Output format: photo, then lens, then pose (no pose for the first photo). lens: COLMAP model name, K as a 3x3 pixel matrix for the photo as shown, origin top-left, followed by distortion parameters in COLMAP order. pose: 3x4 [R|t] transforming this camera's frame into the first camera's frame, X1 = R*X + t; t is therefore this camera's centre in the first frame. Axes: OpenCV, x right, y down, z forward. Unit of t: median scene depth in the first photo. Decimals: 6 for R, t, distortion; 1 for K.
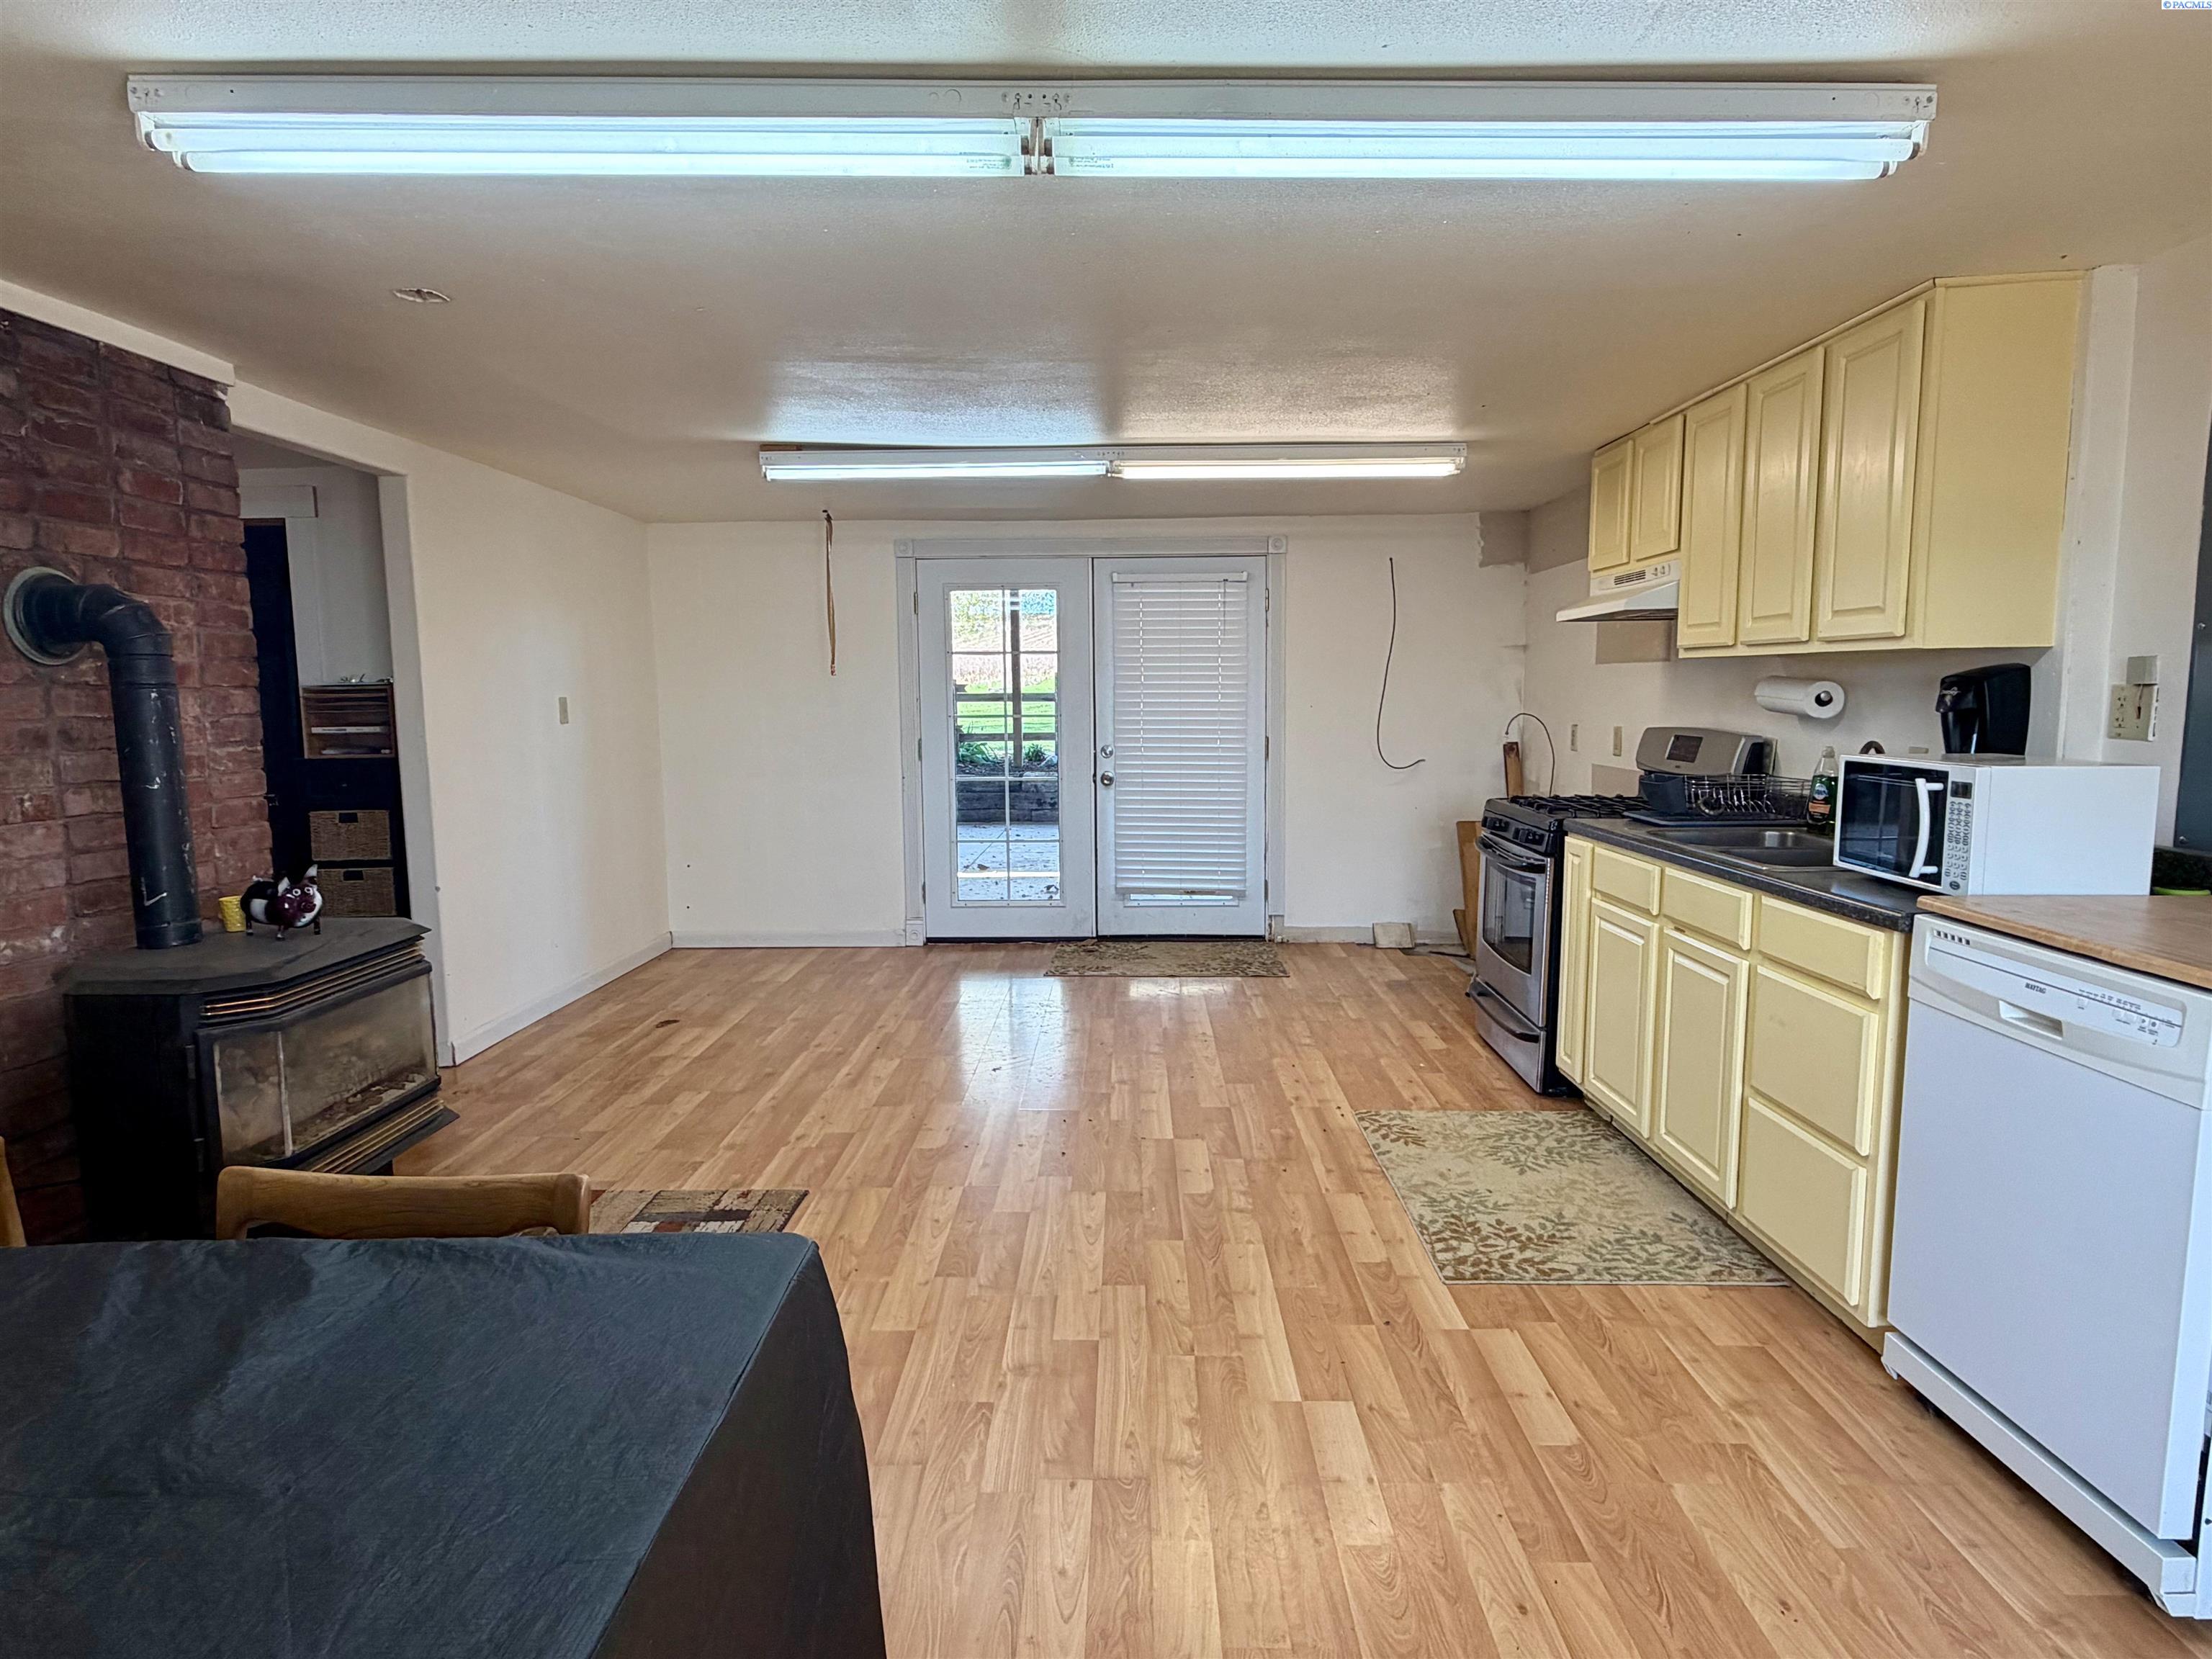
lens RADIAL K [[1236.0, 0, 1103.3], [0, 1236.0, 839.2], [0, 0, 1]] dist [-0.006764, -0.000892]
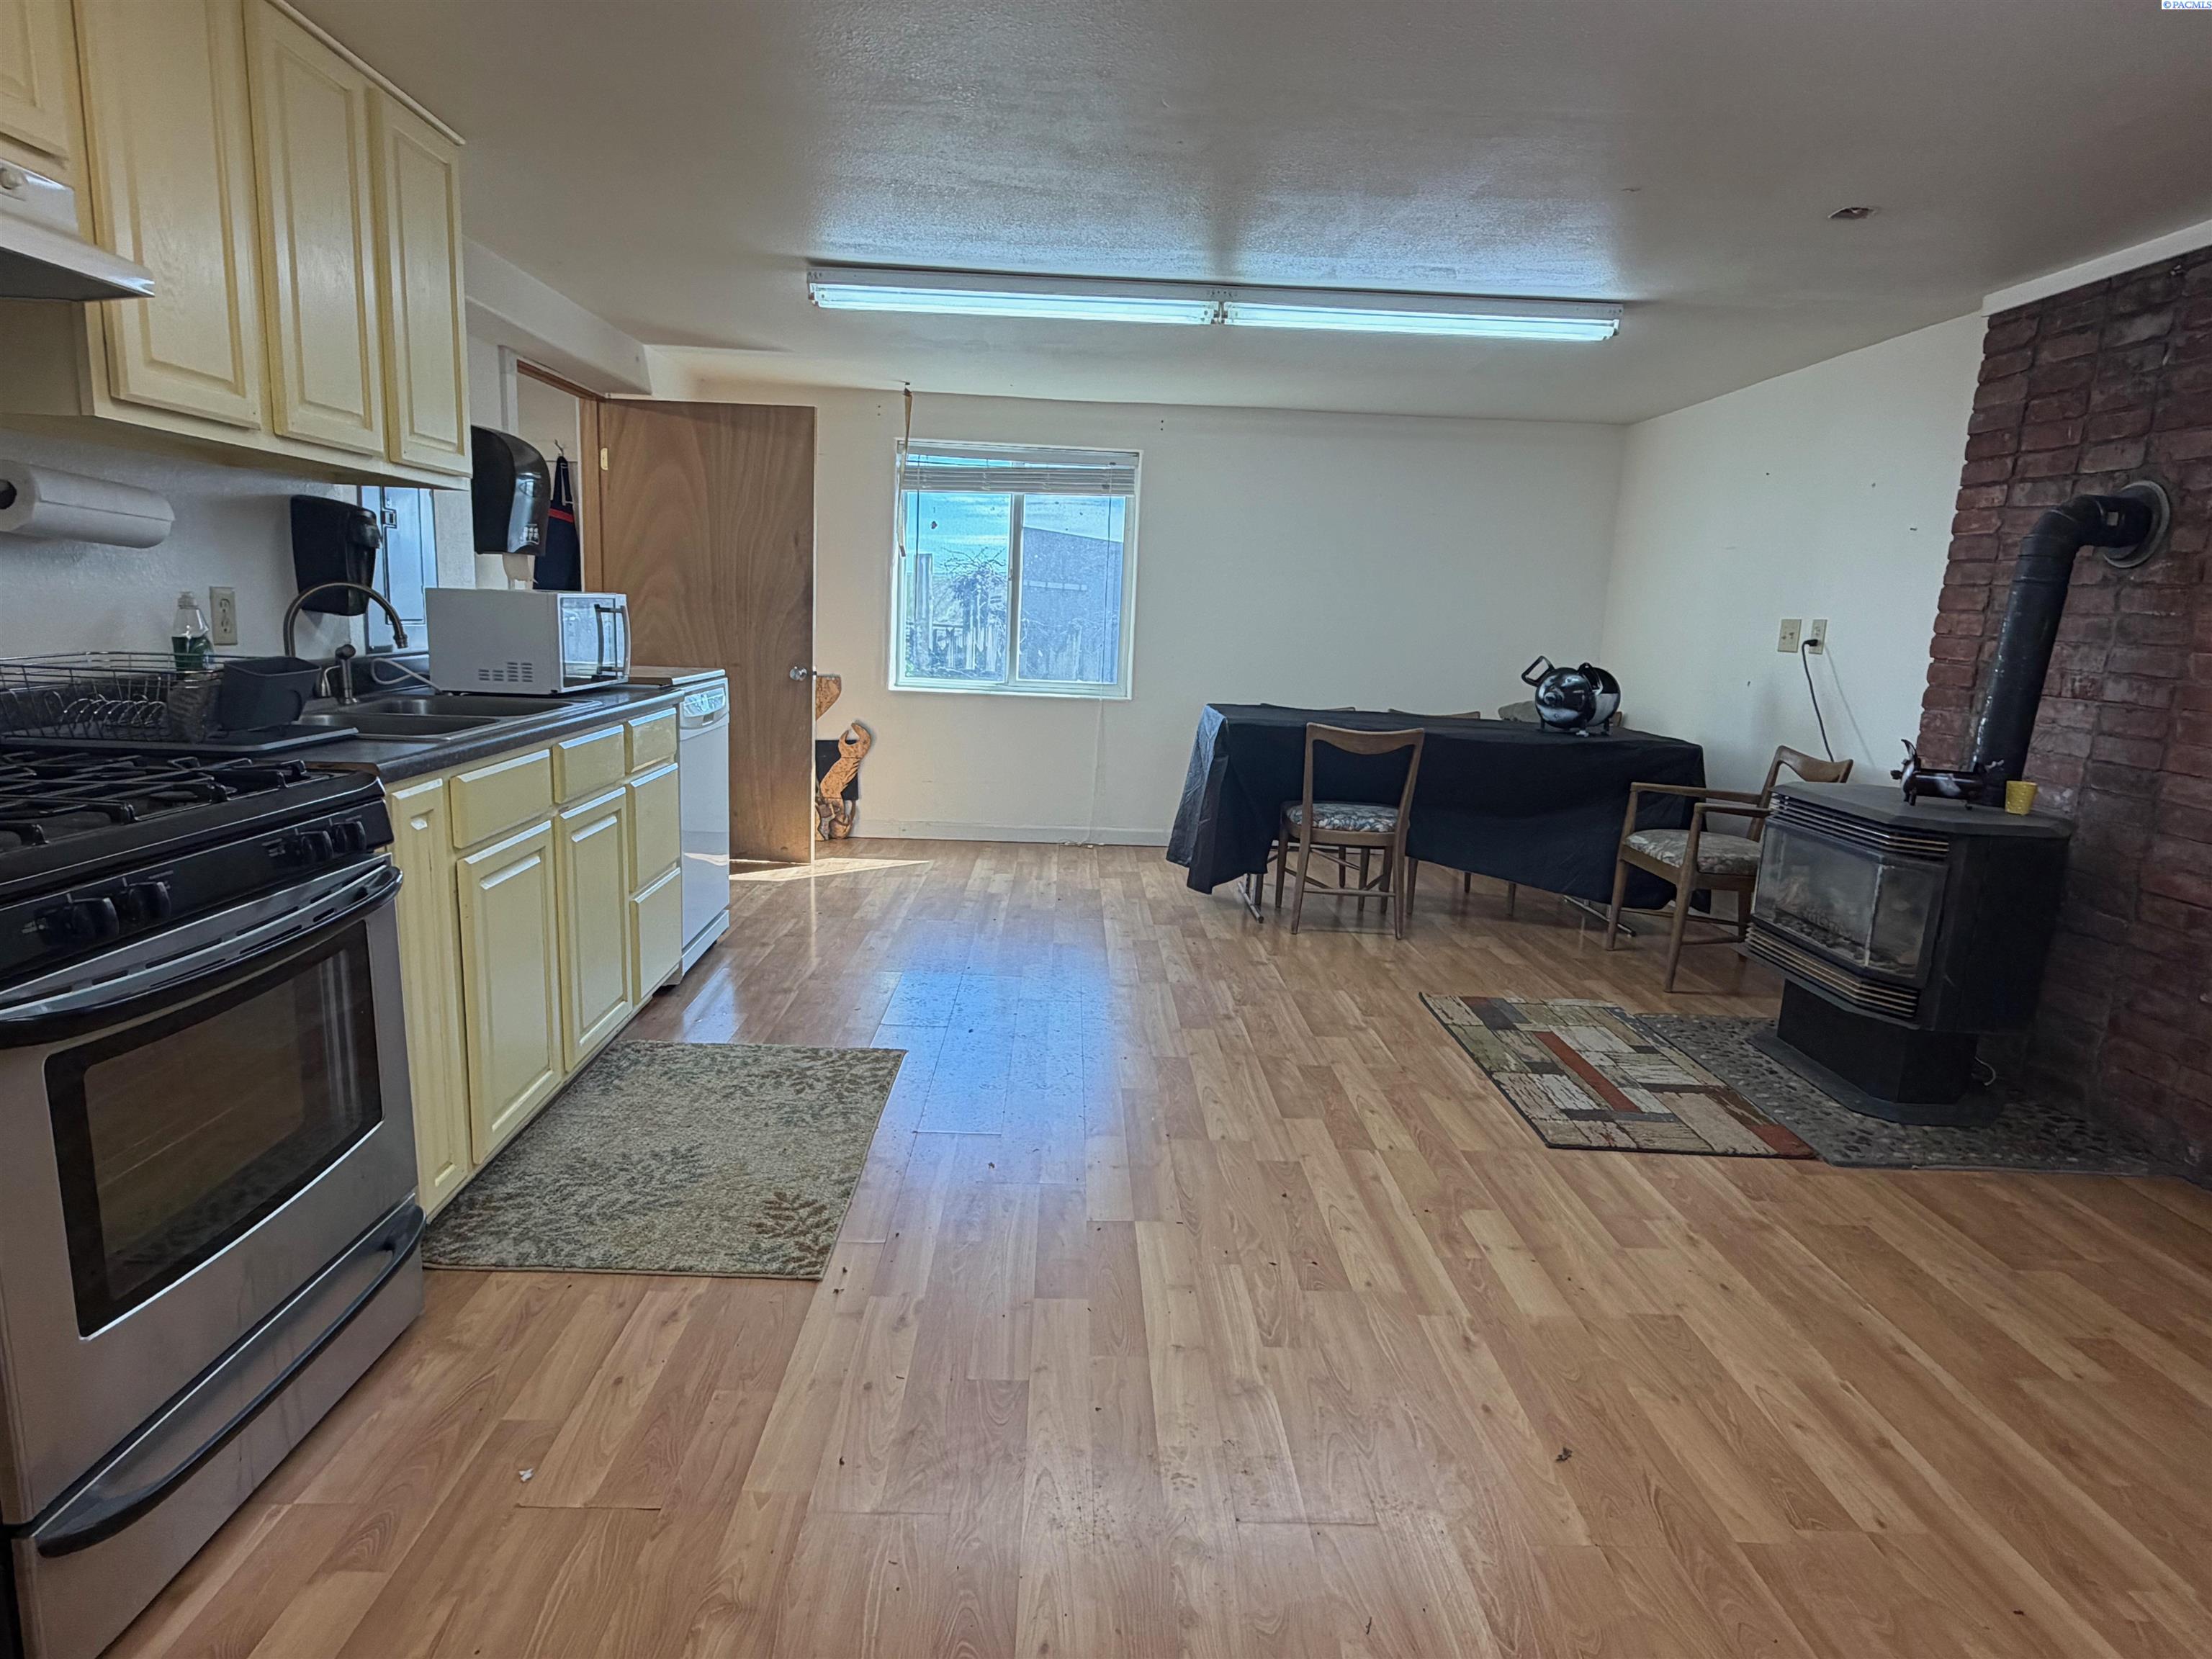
lens RADIAL K [[1236.0, 0, 1106.1], [0, 1236.0, 832.5], [0, 0, 1]] dist [-0.006764, -0.000892]
pose [[-0.998278, -0.022690, -0.054090, 0.132162], [-0.037877, 0.953473, 0.299091, -0.184219], [0.044788, 0.300624, -0.952690, 1.836808]]
